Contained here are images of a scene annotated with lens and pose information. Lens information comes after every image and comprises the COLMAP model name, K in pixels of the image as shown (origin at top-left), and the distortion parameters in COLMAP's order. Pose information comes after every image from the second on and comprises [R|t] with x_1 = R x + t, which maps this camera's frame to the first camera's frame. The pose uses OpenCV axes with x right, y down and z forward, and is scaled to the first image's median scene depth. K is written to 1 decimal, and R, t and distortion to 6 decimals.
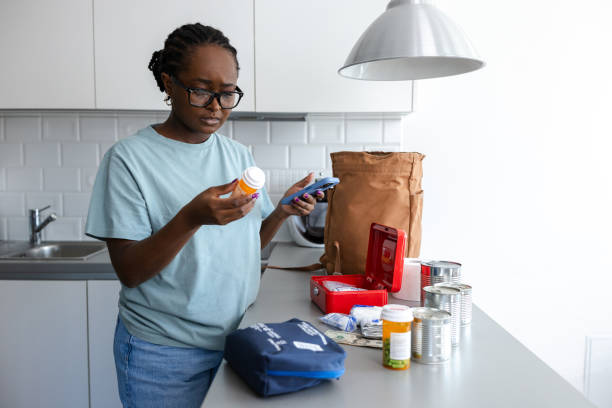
lens RADIAL K [[541.1, 0, 298.9], [0, 541.1, 221.1], [0, 0, 1]] dist [0.180715, -0.073377]
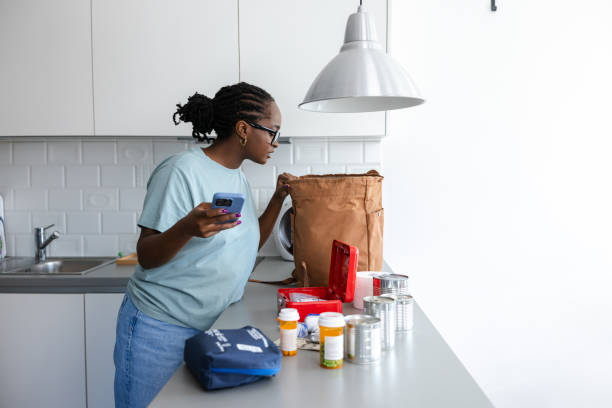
lens RADIAL K [[541.1, 0, 298.6], [0, 541.1, 226.2], [0, 0, 1]] dist [0.180715, -0.073377]
pose [[0.999635, -0.006104, -0.026308, 0.088655], [0.005749, 0.999892, -0.013545, -0.010382], [0.026388, 0.013389, 0.999562, -0.105098]]
